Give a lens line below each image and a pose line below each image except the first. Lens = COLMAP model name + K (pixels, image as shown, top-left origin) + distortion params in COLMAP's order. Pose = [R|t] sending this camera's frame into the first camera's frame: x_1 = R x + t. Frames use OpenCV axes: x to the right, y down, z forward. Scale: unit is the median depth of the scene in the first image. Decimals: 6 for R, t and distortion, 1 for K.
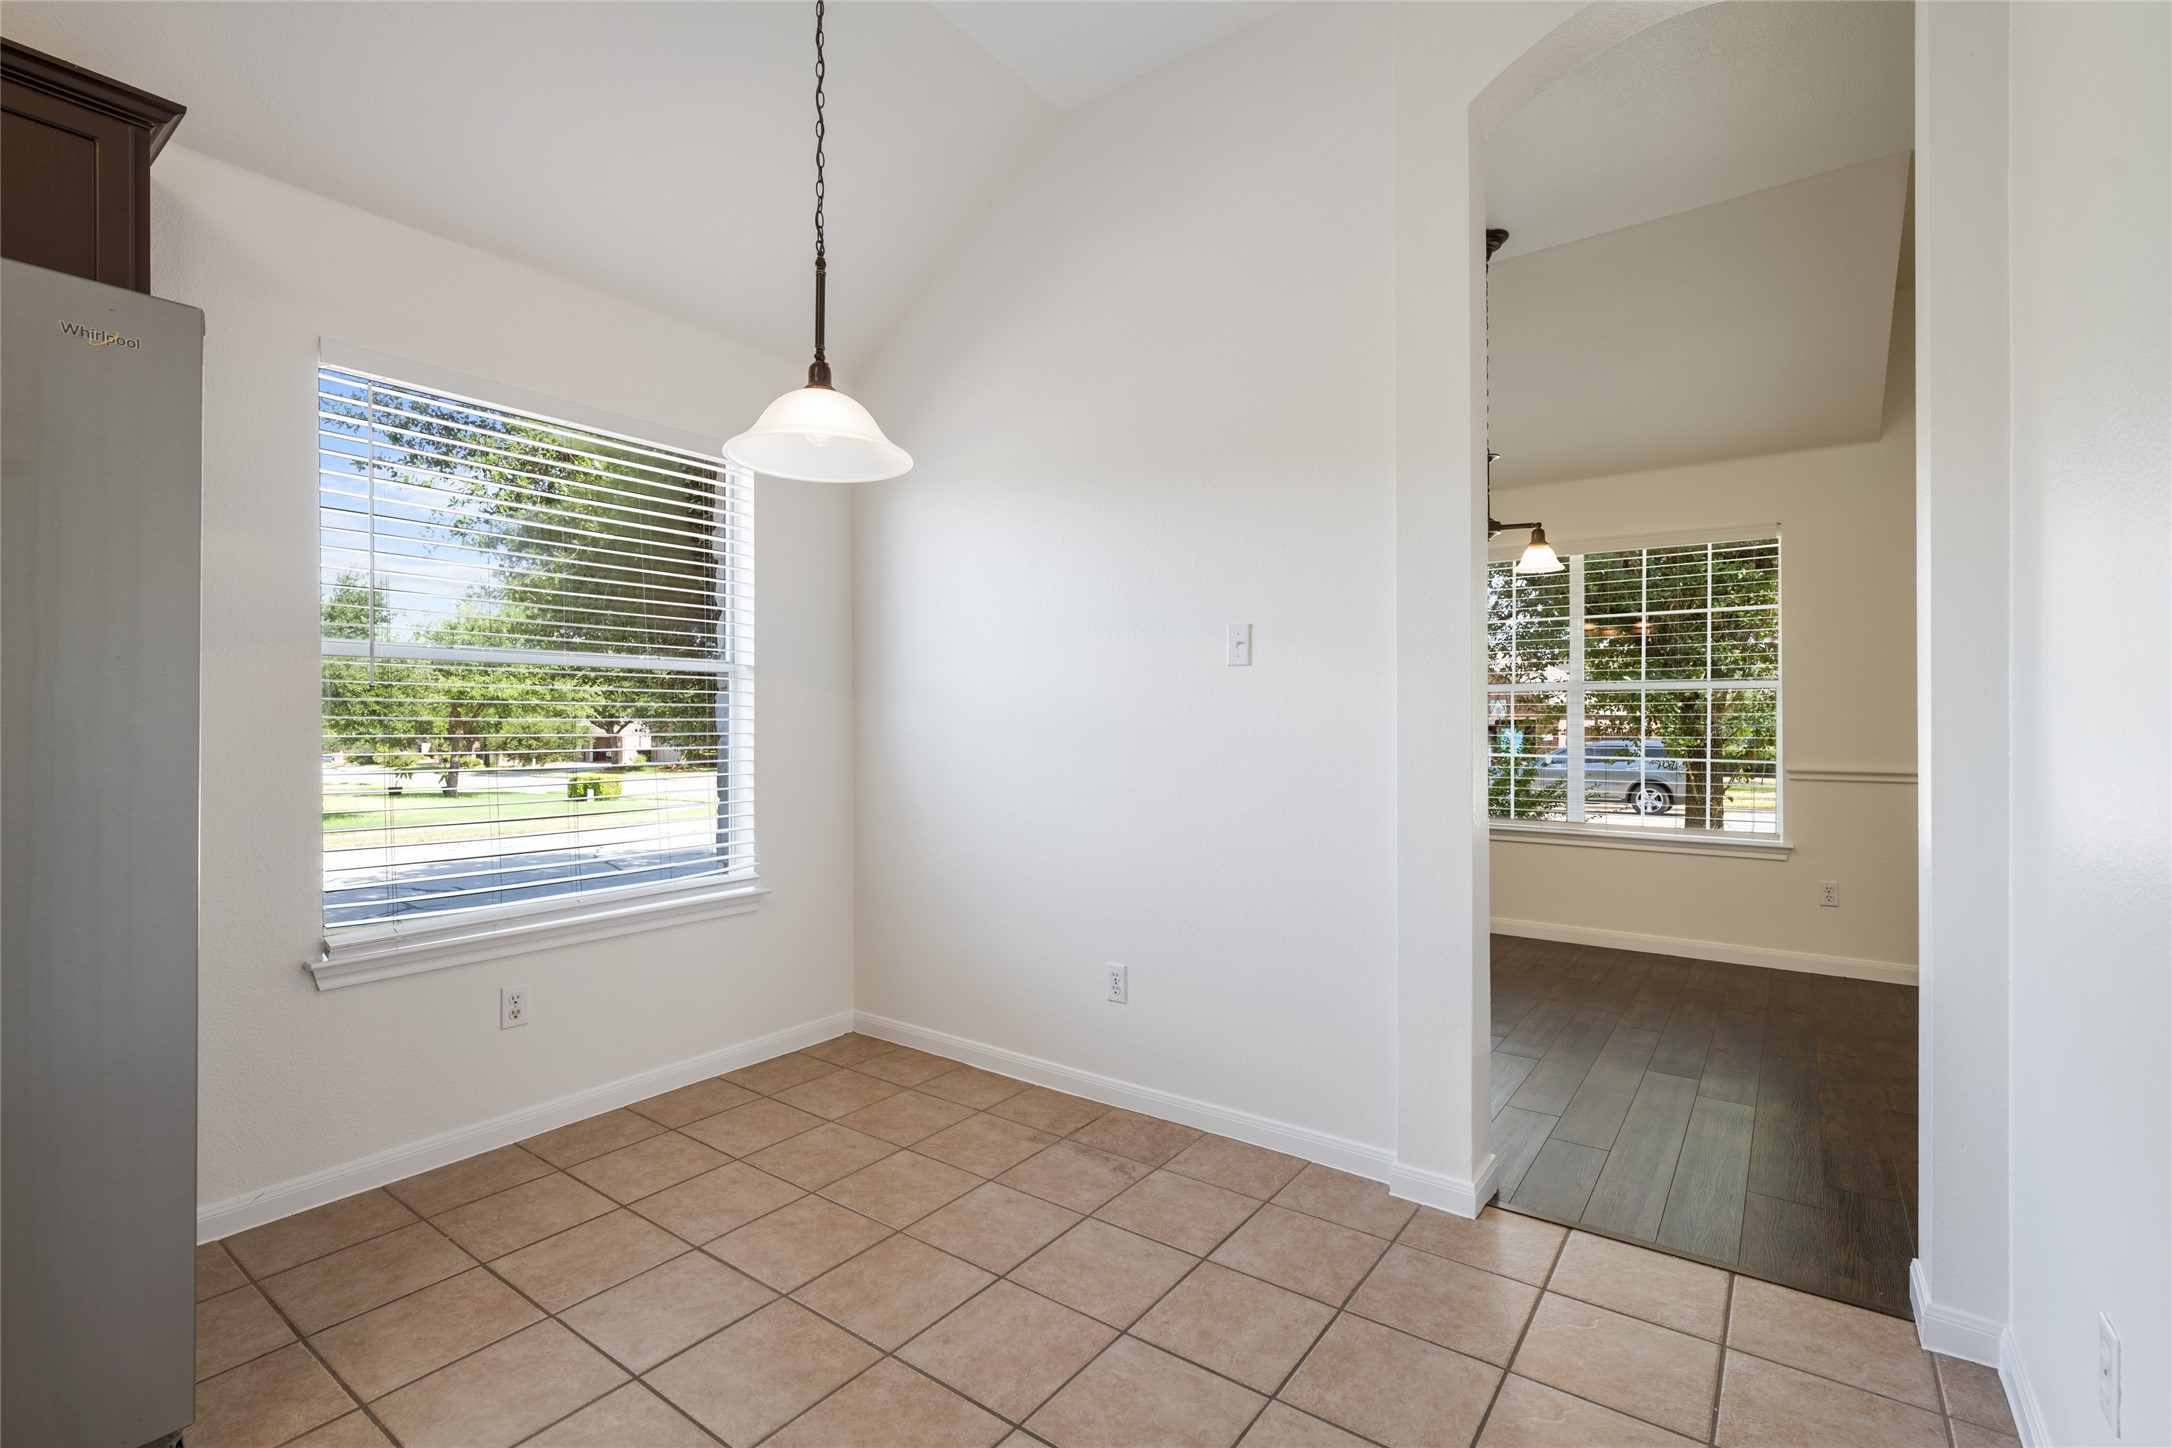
lens RADIAL K [[962.0, 0, 1082.9], [0, 962.0, 720.9], [0, 0, 1]] dist [0.000072, -0.000544]
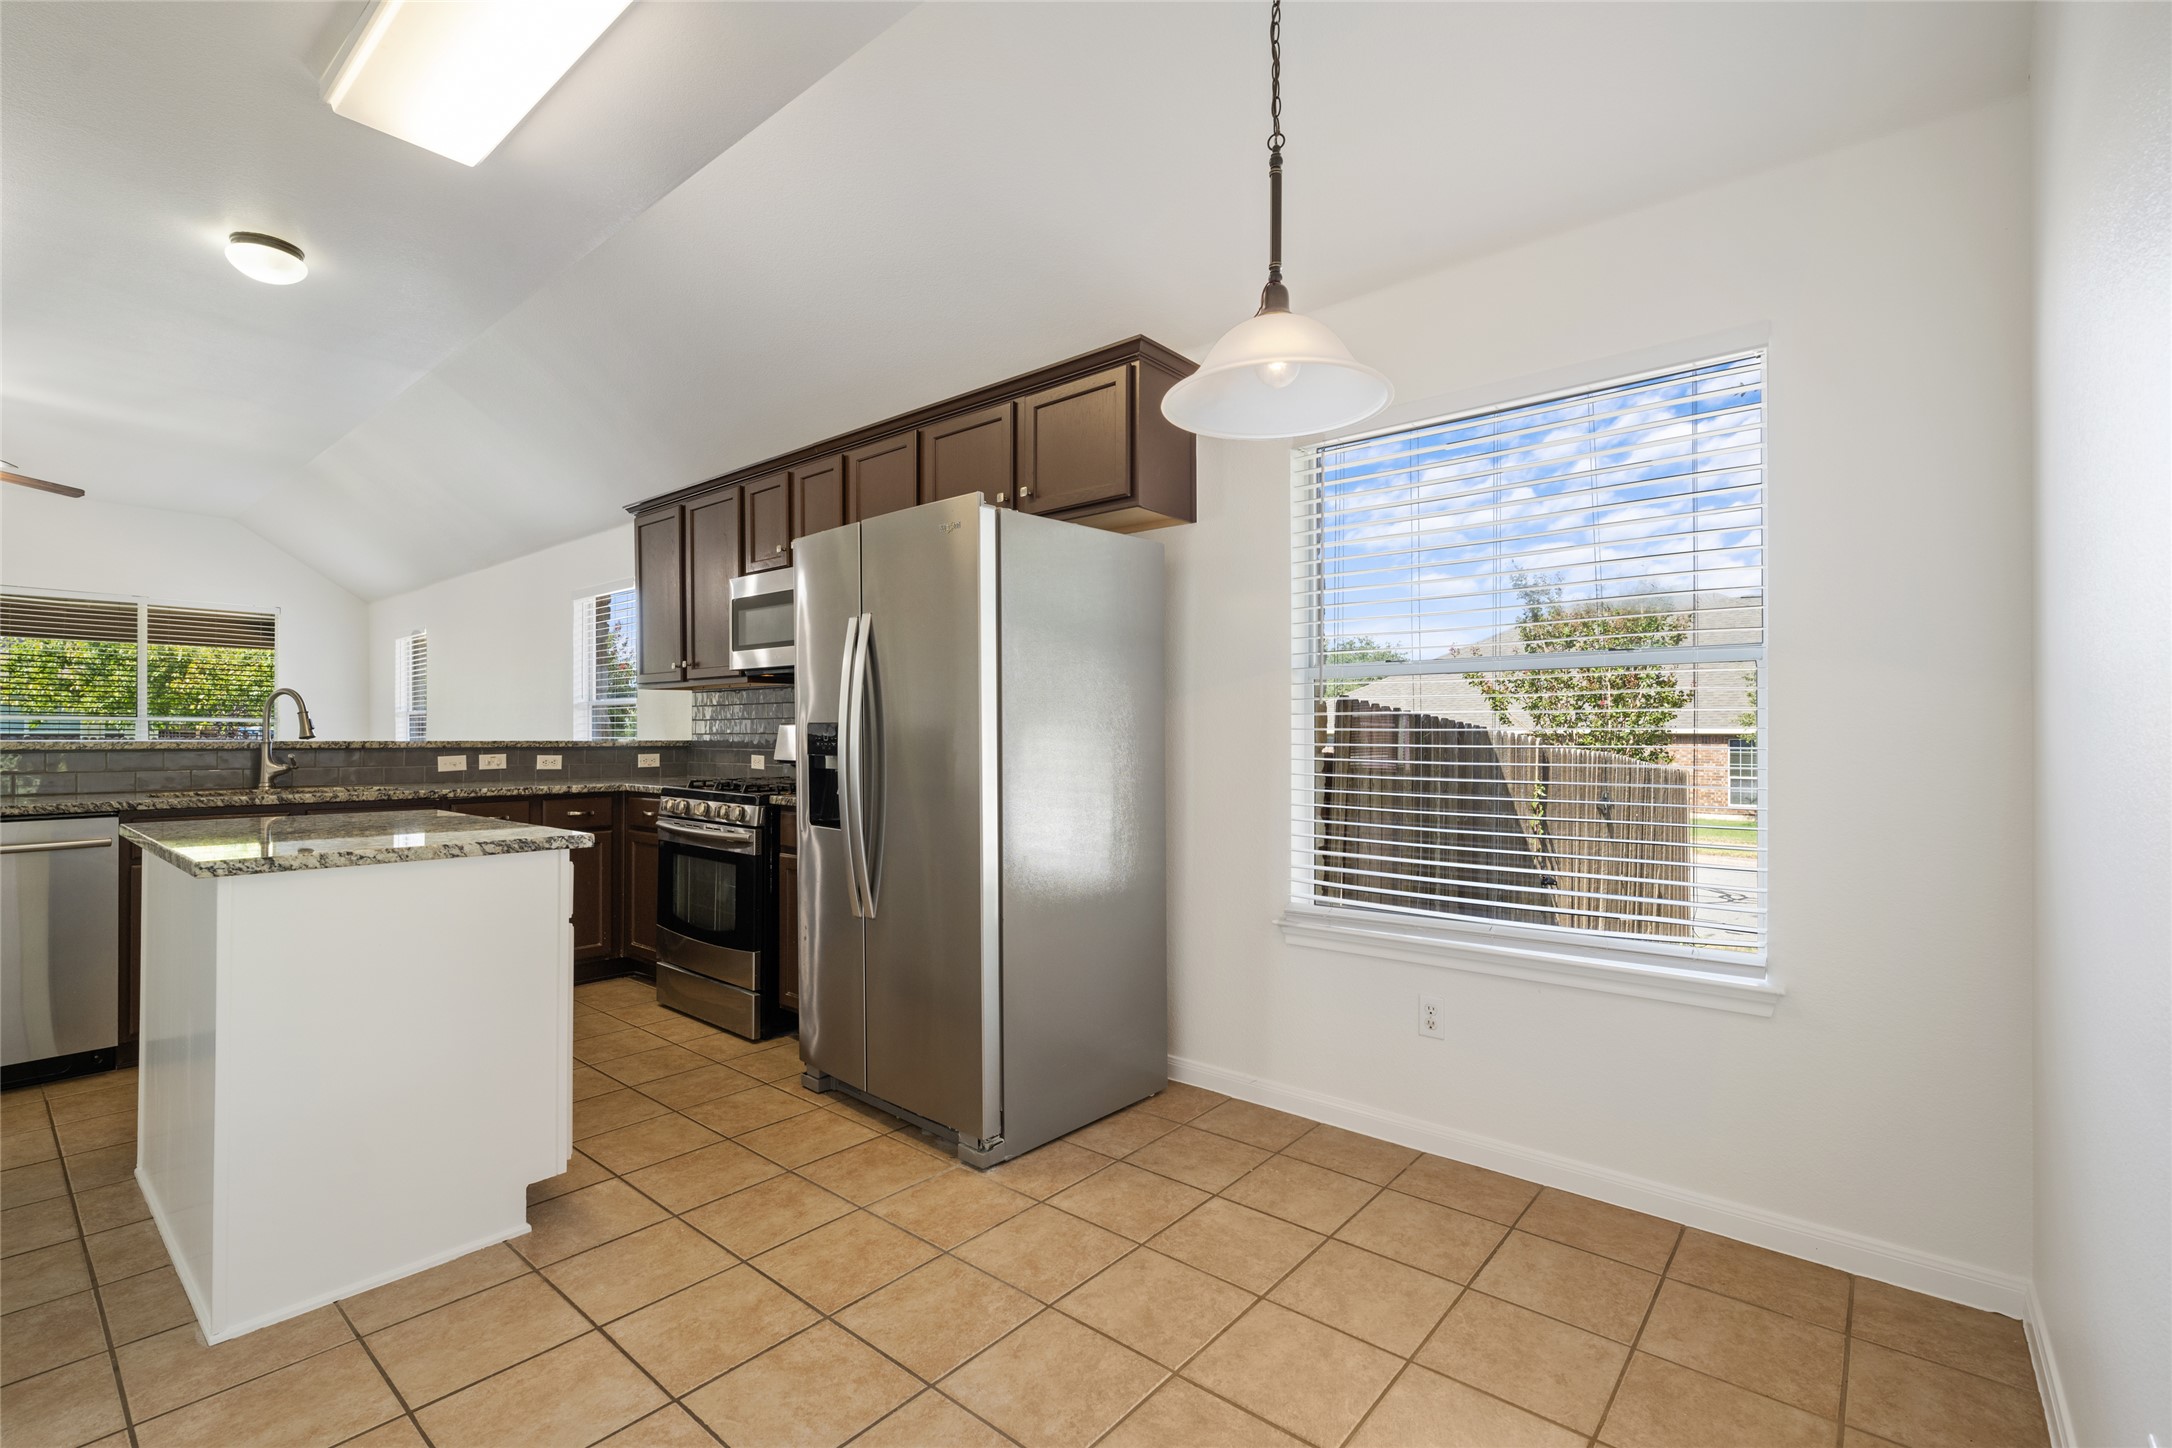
lens RADIAL K [[962.0, 0, 1102.3], [0, 962.0, 724.3], [0, 0, 1]] dist [0.000072, -0.000544]
pose [[-0.061839, -0.011967, -0.998014, 0.459838], [0.001953, 0.999925, -0.012111, 0.004199], [0.998084, -0.002698, -0.061811, 0.766771]]
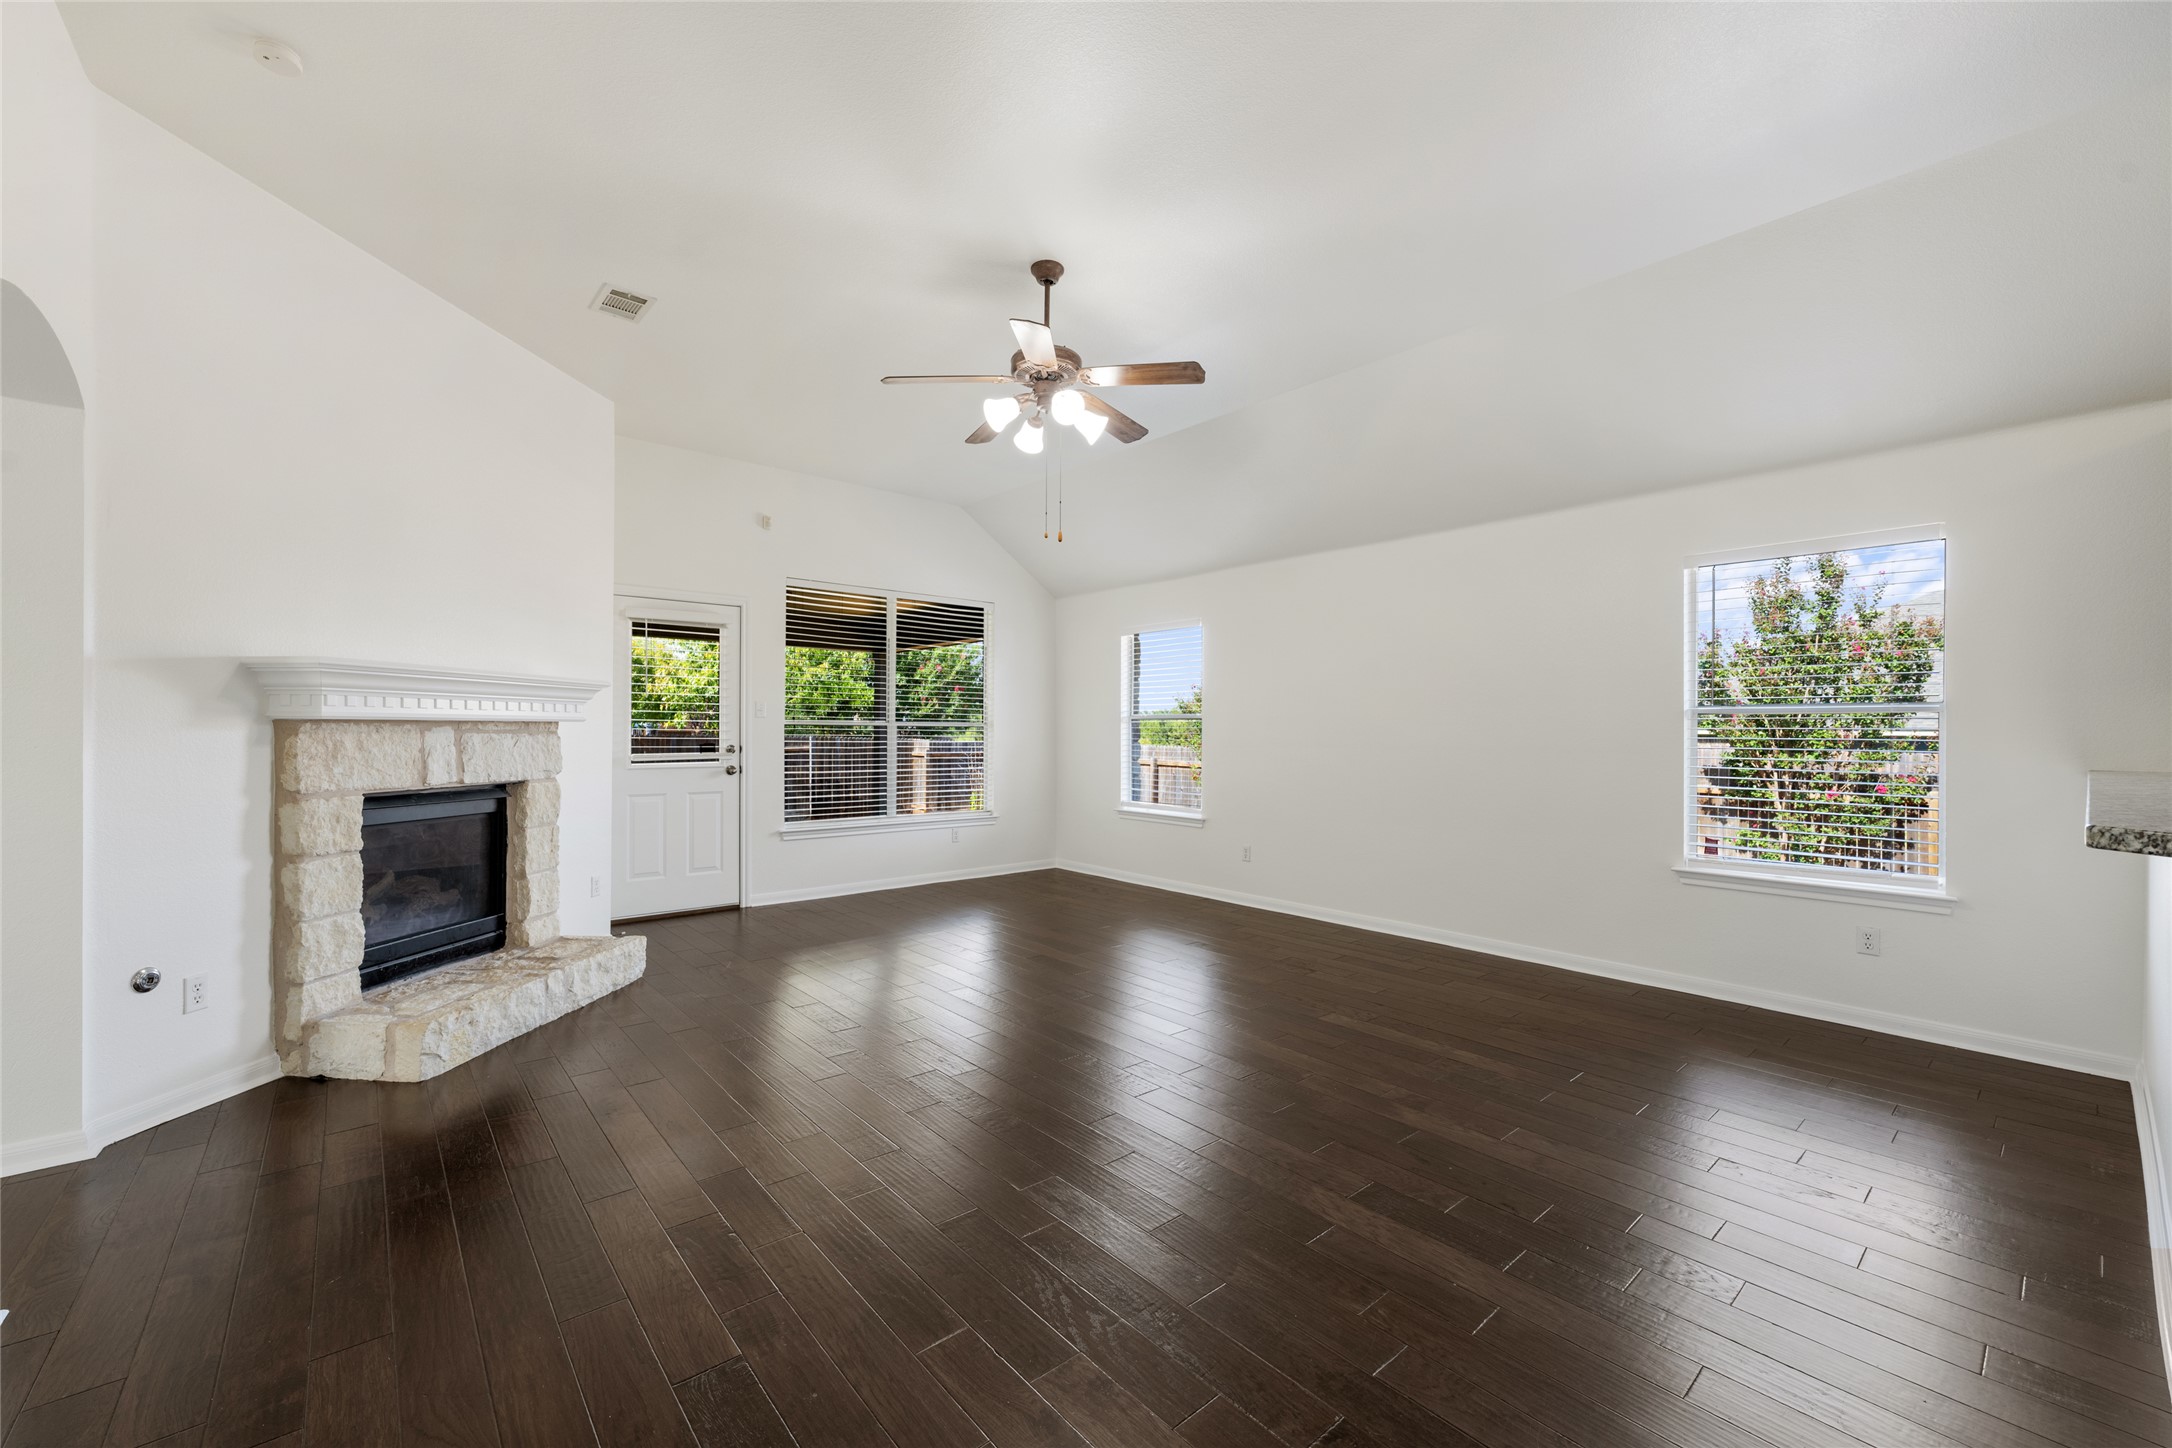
lens RADIAL K [[870.1, 0, 1087.7], [0, 870.1, 721.2], [0, 0, 1]] dist [0.002404, -0.001073]
pose [[-0.225552, -0.011453, -0.974164, -0.105547], [-0.003239, 0.999934, -0.011006, -0.040108], [0.974226, 0.000673, -0.225574, -1.515489]]
